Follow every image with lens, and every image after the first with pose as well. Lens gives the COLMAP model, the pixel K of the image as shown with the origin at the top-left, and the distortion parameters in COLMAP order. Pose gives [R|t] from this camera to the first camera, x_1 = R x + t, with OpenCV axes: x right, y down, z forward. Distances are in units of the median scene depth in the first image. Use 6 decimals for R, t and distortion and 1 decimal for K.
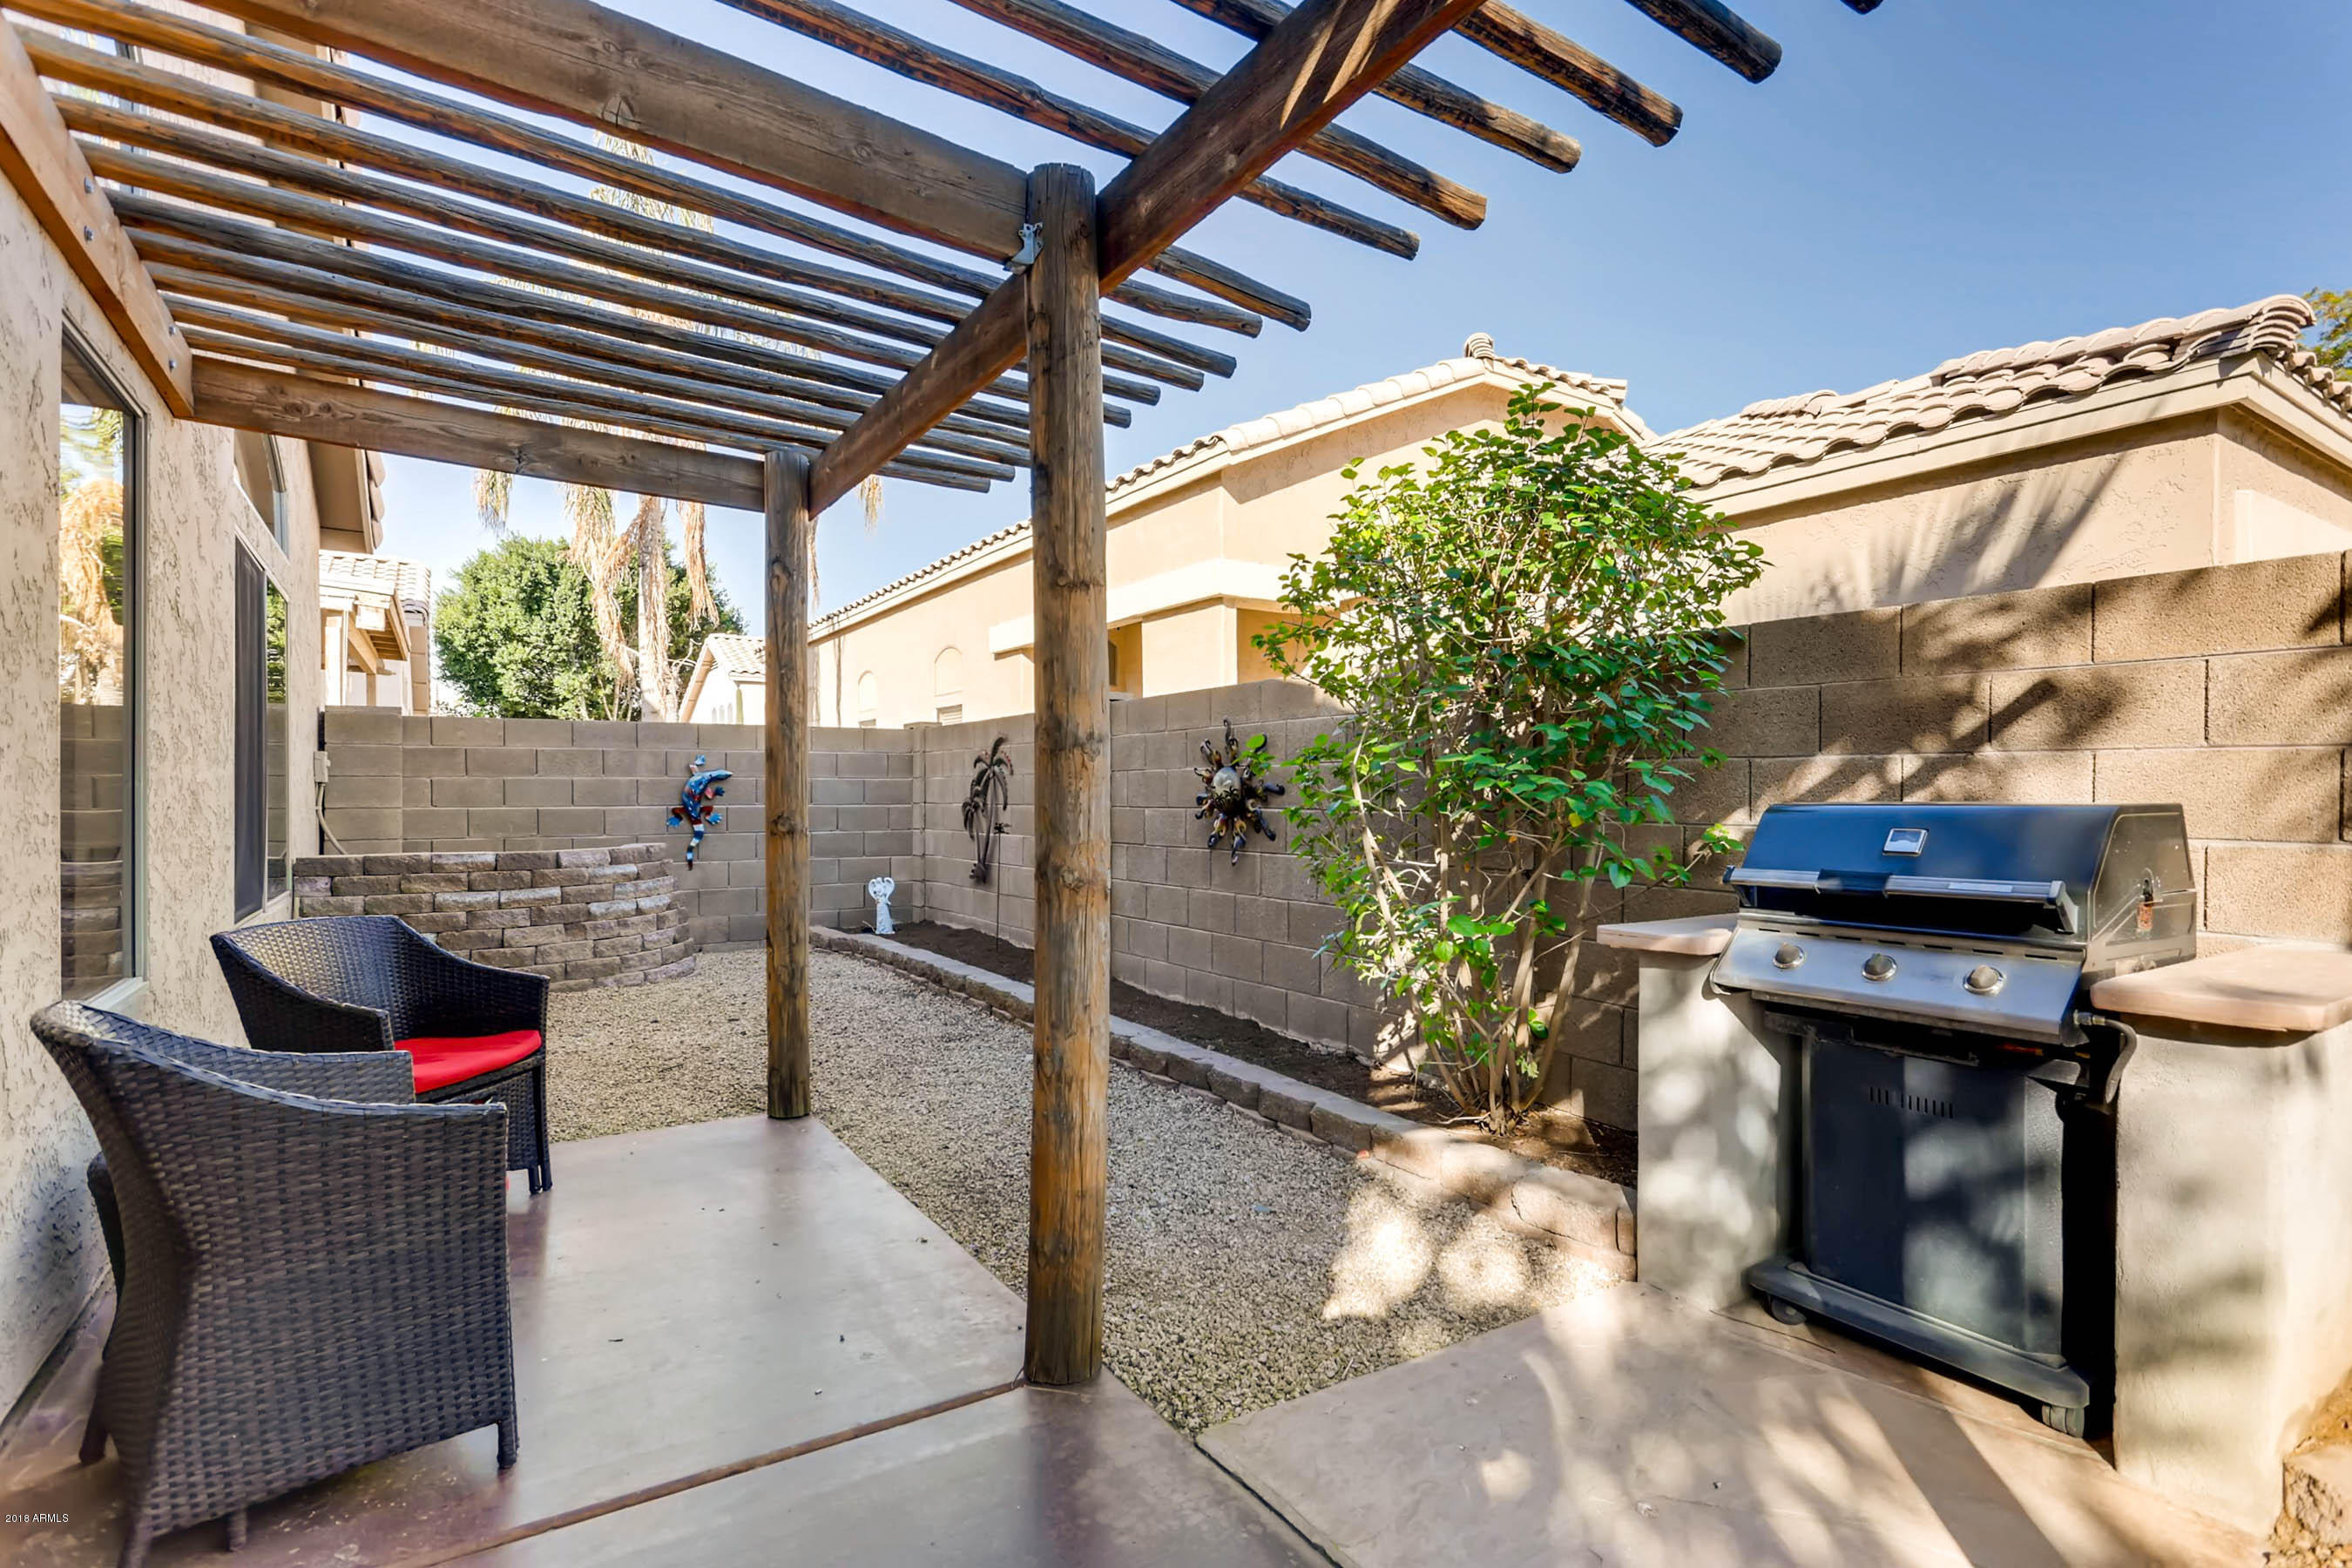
lens RADIAL K [[1117.4, 0, 1177.5], [0, 1117.4, 792.6], [0, 0, 1]] dist [-0.008771, 0.000137]
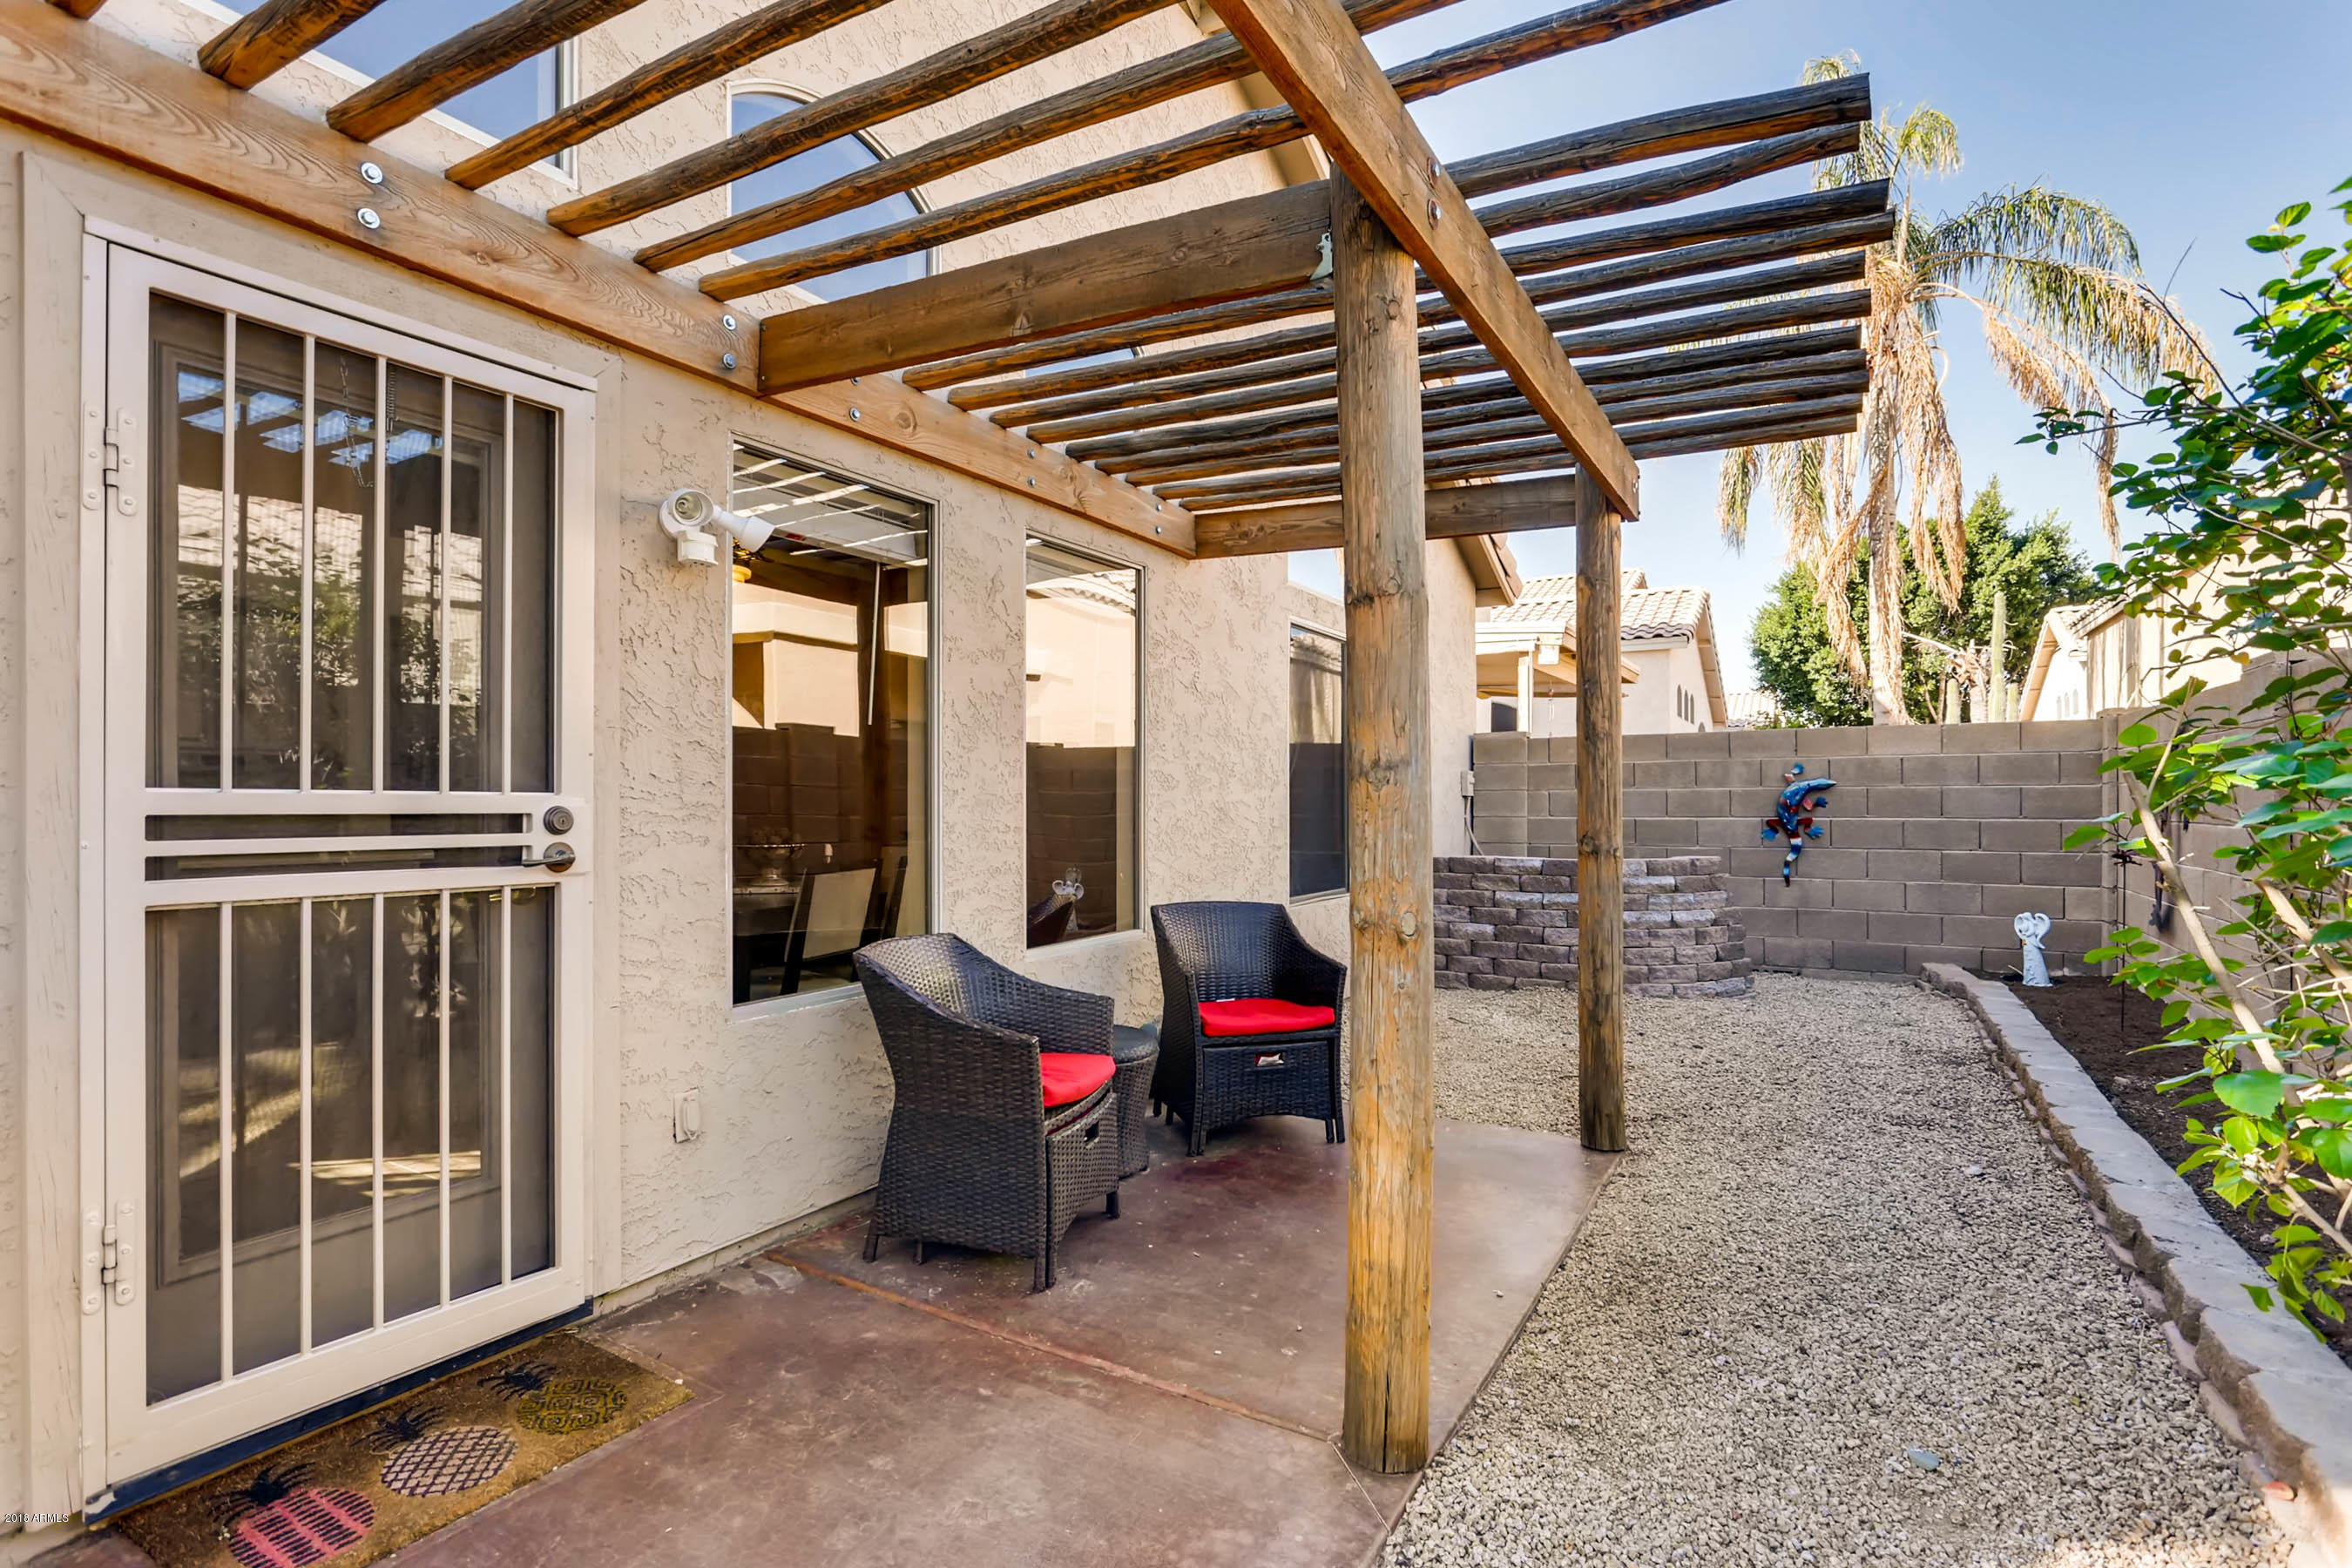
lens RADIAL K [[1132.7, 0, 1176.9], [0, 1132.7, 792.7], [0, 0, 1]] dist [-0.010711, 0.000379]
pose [[0.442384, -0.005533, -0.896808, 0.239866], [0.003077, 0.999984, -0.004652, -0.008172], [0.896820, -0.000701, 0.442395, 0.159622]]
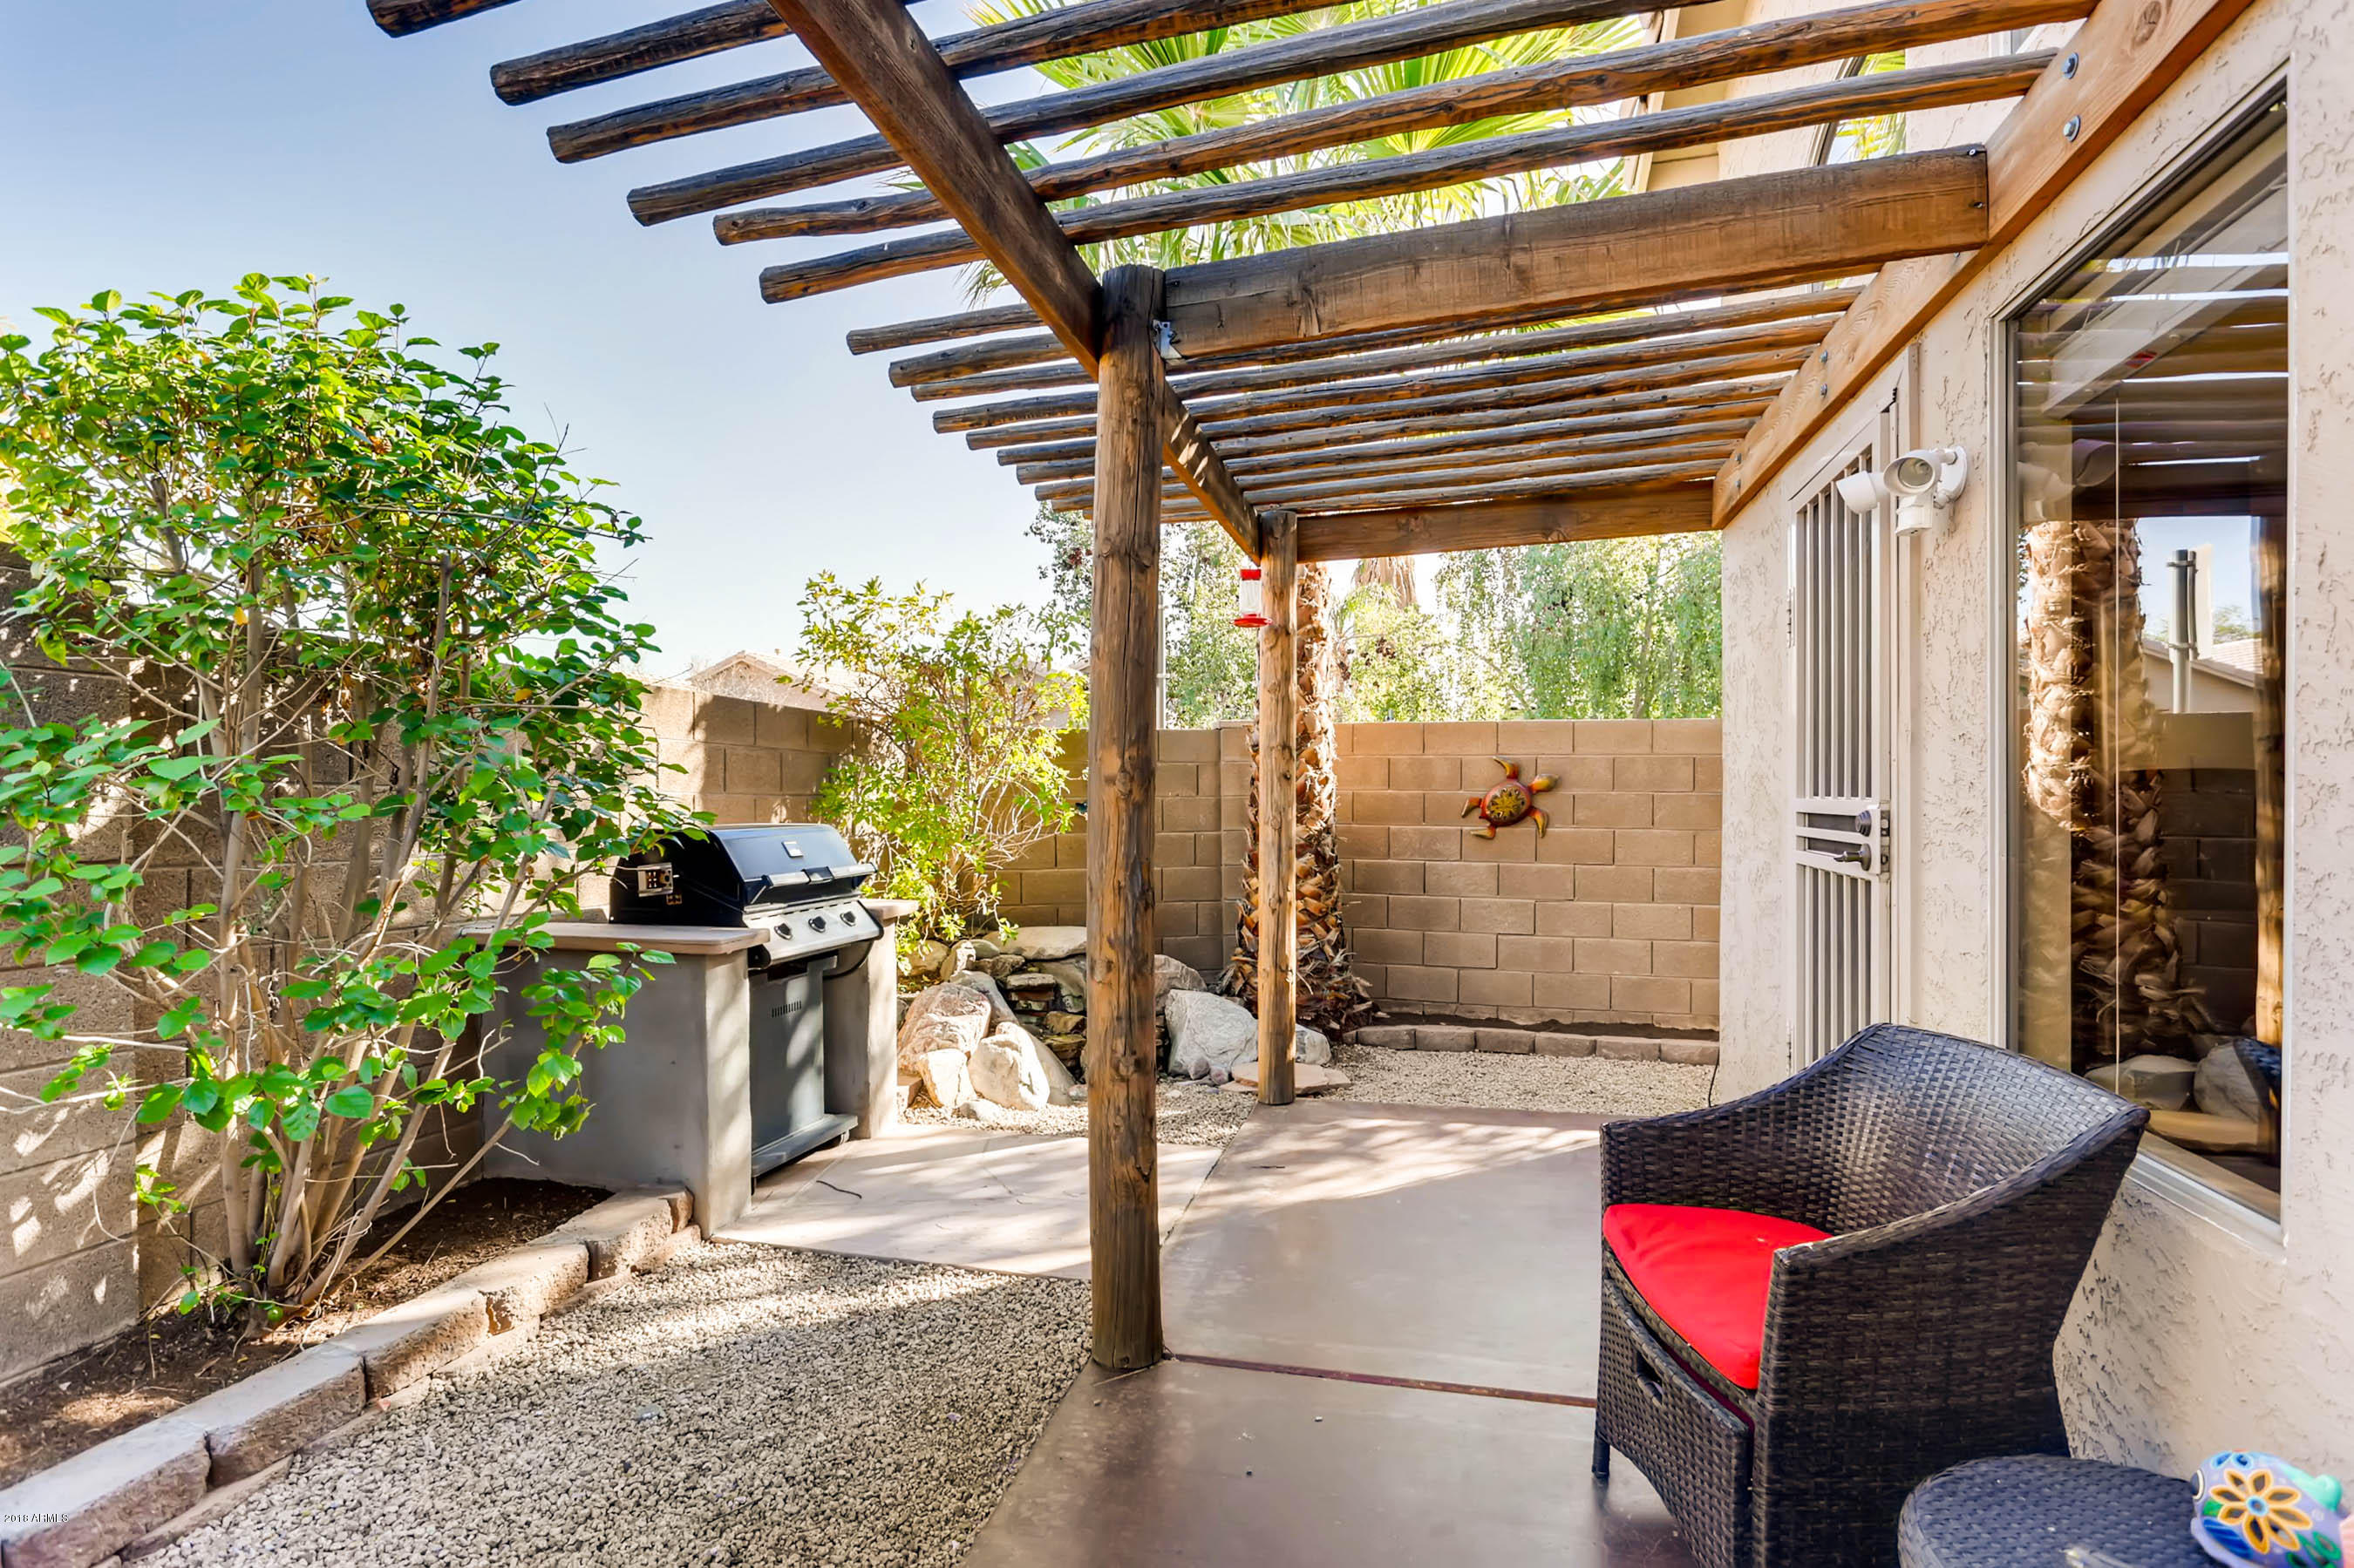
lens RADIAL K [[1133.5, 0, 1177.9], [0, 1133.5, 792.7], [0, 0, 1]] dist [-0.010711, 0.000379]
pose [[-0.679929, 0.000955, 0.733277, -0.346670], [-0.000846, 0.999997, -0.002087, -0.012053], [-0.733278, -0.002040, -0.679926, 0.627364]]
